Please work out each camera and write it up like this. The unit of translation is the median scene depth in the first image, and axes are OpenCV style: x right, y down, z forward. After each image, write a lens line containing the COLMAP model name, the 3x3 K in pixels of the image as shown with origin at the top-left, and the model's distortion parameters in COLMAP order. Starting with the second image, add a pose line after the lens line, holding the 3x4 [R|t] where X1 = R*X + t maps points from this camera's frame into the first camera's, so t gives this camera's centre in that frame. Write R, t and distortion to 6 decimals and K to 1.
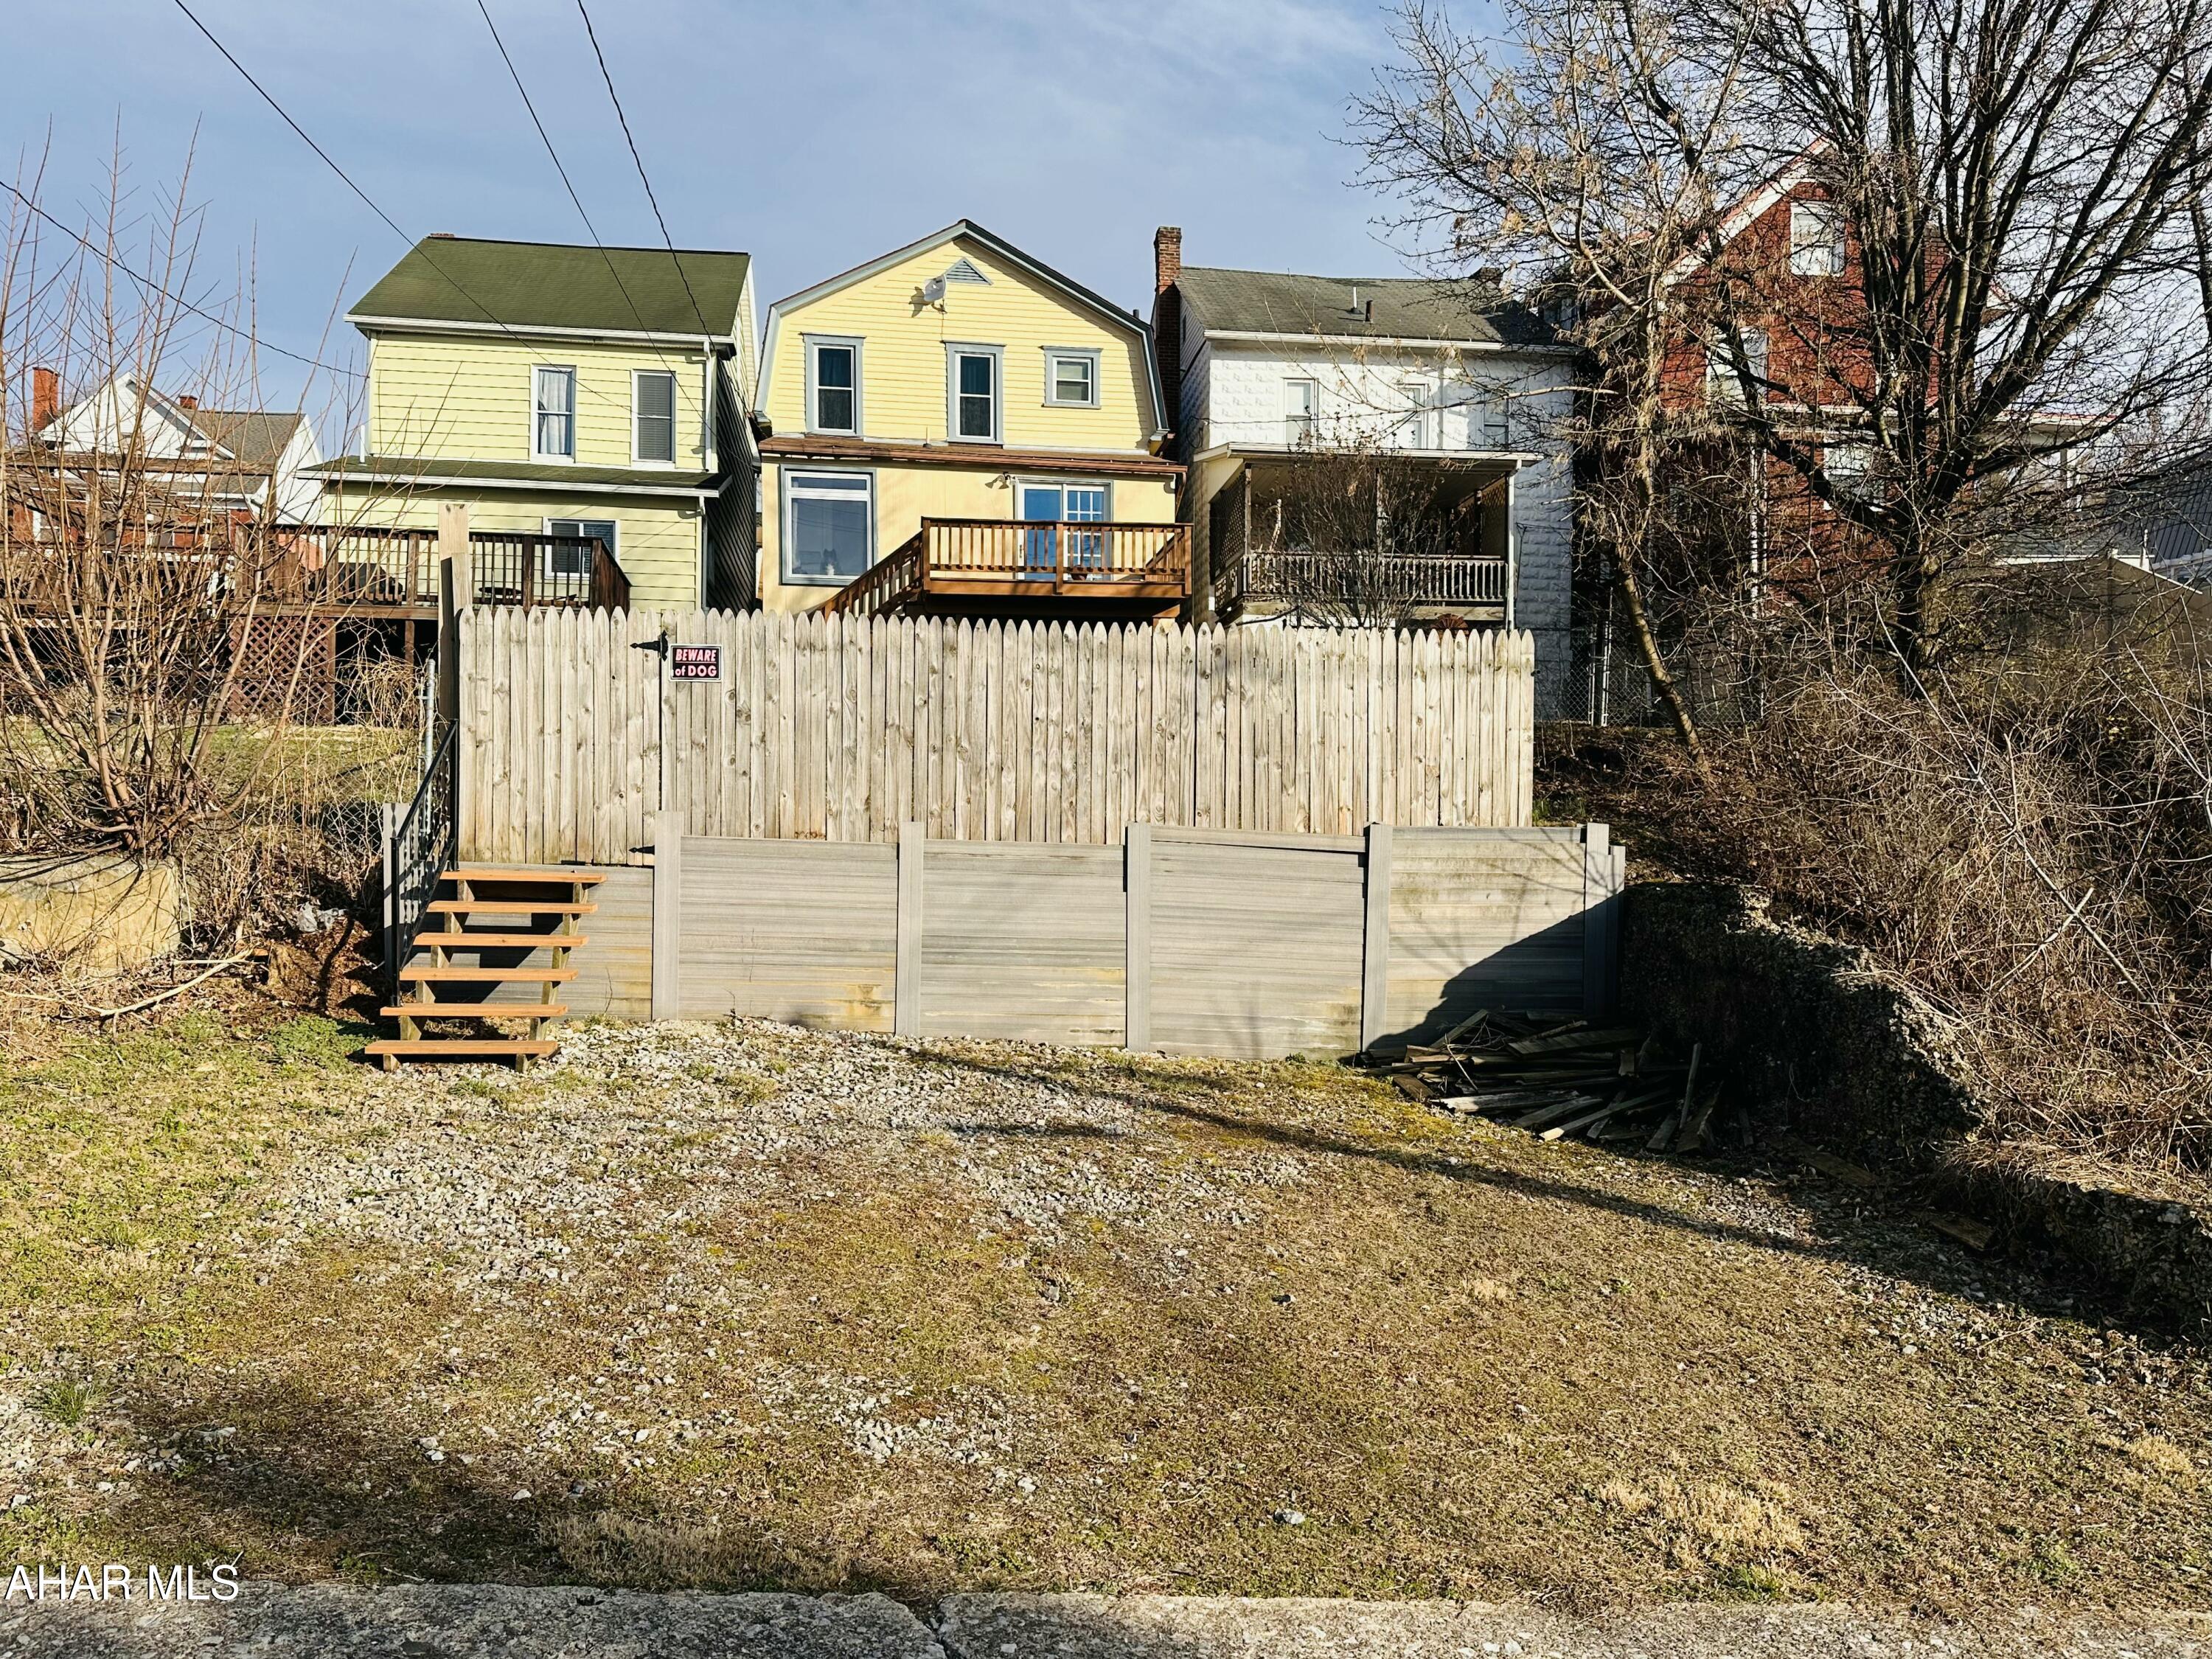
lens RADIAL K [[1673.7, 0, 1106.4], [0, 1673.7, 844.9], [0, 0, 1]] dist [0.092136, 0.001376]
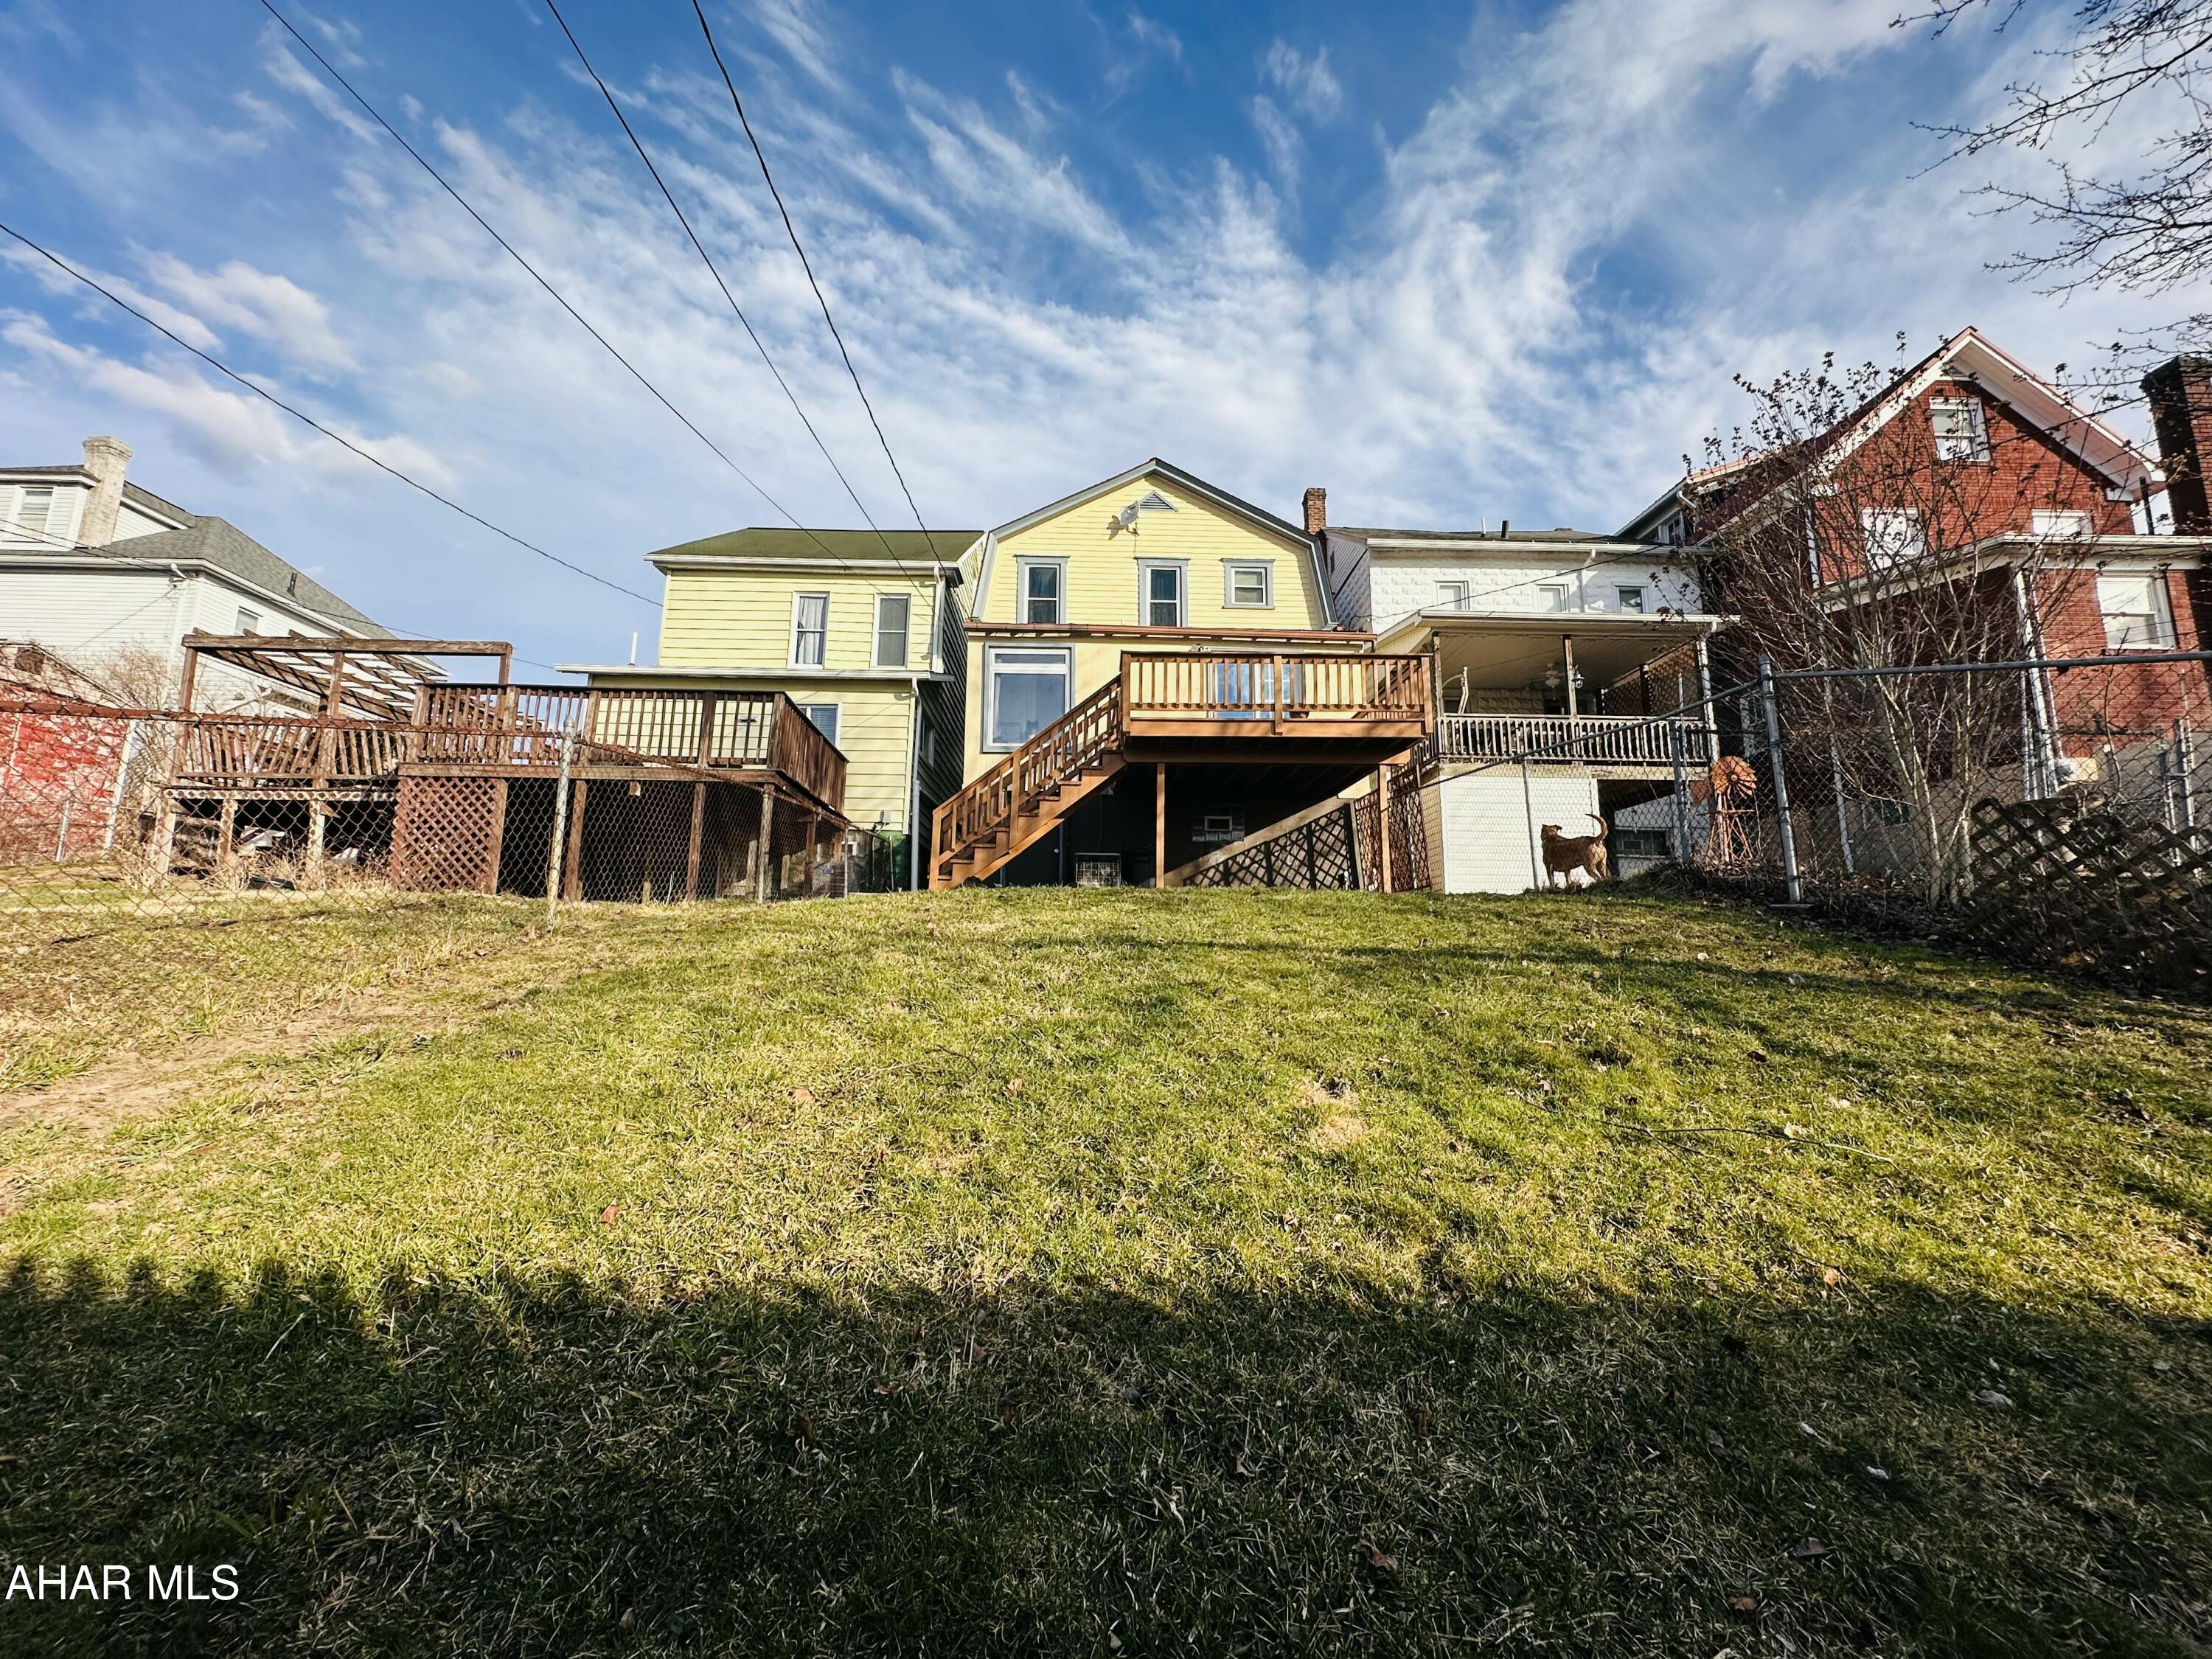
lens RADIAL K [[877.9, 0, 1114.6], [0, 877.9, 827.5], [0, 0, 1]] dist [-0.001359, 0.000283]
pose [[0.994779, -0.013443, -0.101164, -0.053408], [-0.001749, 0.988896, -0.148601, -0.027511], [0.102038, 0.148002, 0.983709, 0.440271]]
